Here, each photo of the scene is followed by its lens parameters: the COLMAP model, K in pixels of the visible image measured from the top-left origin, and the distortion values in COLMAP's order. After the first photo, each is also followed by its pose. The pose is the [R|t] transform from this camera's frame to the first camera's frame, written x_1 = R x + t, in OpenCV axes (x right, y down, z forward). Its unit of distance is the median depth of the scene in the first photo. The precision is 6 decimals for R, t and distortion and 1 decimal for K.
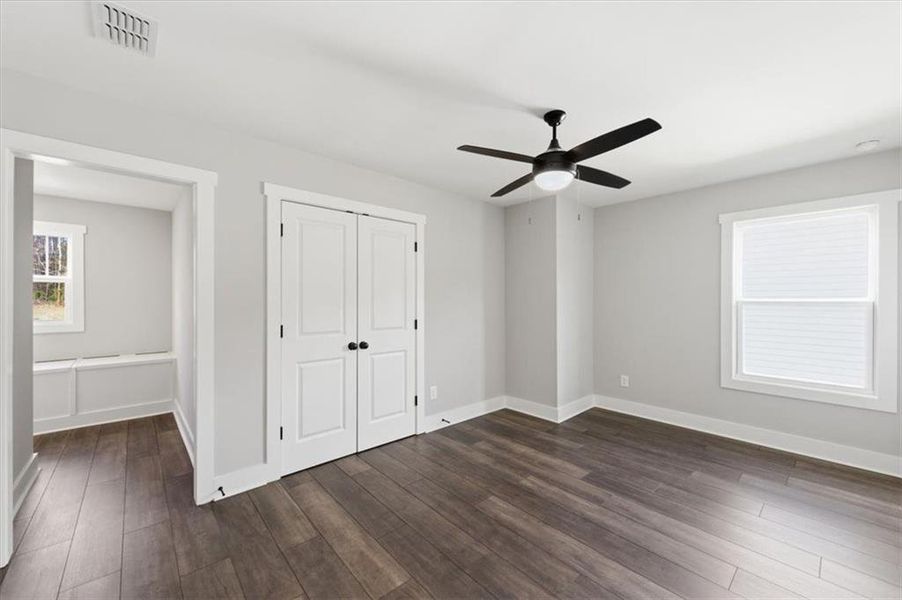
lens RADIAL K [[350.0, 0, 454.6], [0, 350.0, 298.9], [0, 0, 1]] dist [-0.016811, -0.000079]
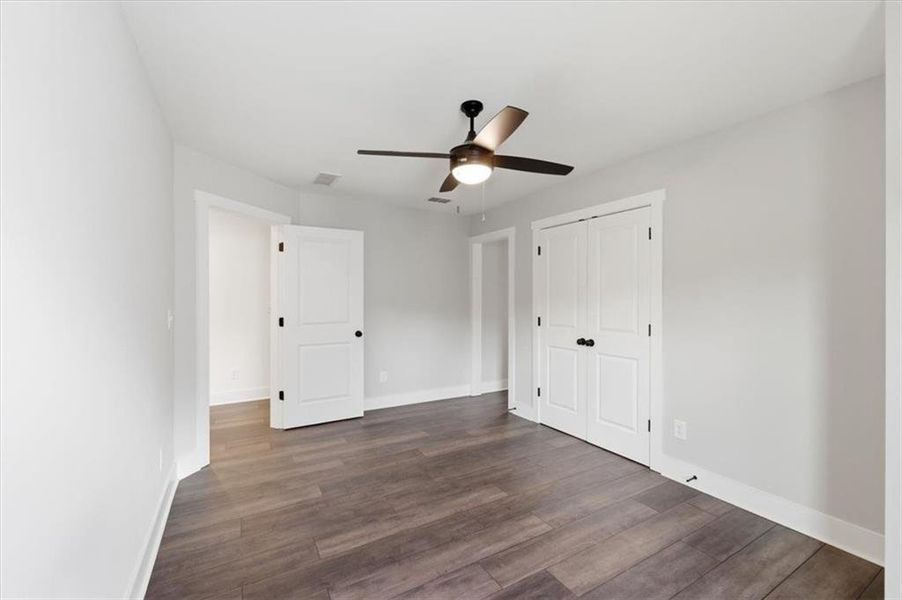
lens RADIAL K [[383.6, 0, 450.4], [0, 383.6, 295.4], [0, 0, 1]] dist [0.000476, -0.000004]
pose [[-0.218576, -0.003422, -0.975814, 1.077718], [0.003353, 0.999985, -0.004257, -0.007611], [0.975814, -0.004203, -0.218561, 0.945052]]
